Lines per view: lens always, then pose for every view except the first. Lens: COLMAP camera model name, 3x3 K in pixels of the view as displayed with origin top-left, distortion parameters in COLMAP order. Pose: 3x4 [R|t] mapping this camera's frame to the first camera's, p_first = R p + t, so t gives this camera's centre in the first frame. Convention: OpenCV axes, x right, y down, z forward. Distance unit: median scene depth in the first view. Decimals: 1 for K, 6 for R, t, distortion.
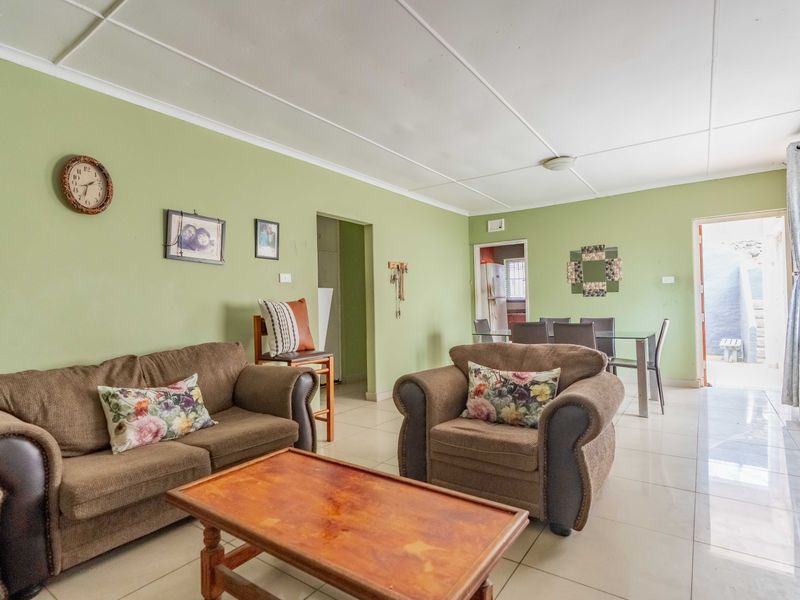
lens RADIAL K [[427.1, 0, 400.0], [0, 427.1, 300.0], [0, 0, 1]] dist [0.000281, -0.000053]
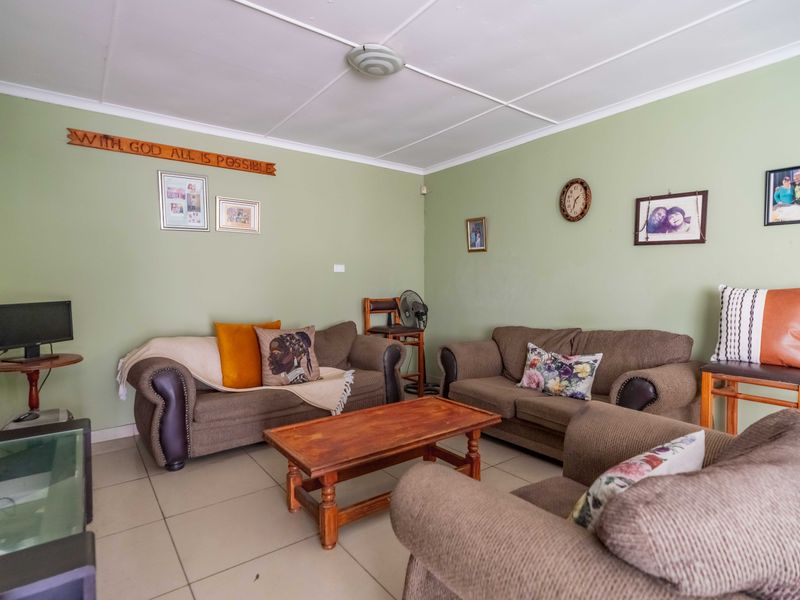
lens RADIAL K [[427.1, 0, 400.0], [0, 427.1, 300.0], [0, 0, 1]] dist [0.000281, -0.000053]
pose [[-0.298838, 0.054920, -0.952722, 0.699166], [0.015387, 0.998490, 0.052732, -0.028934], [0.954180, 0.001099, -0.299232, 0.820873]]
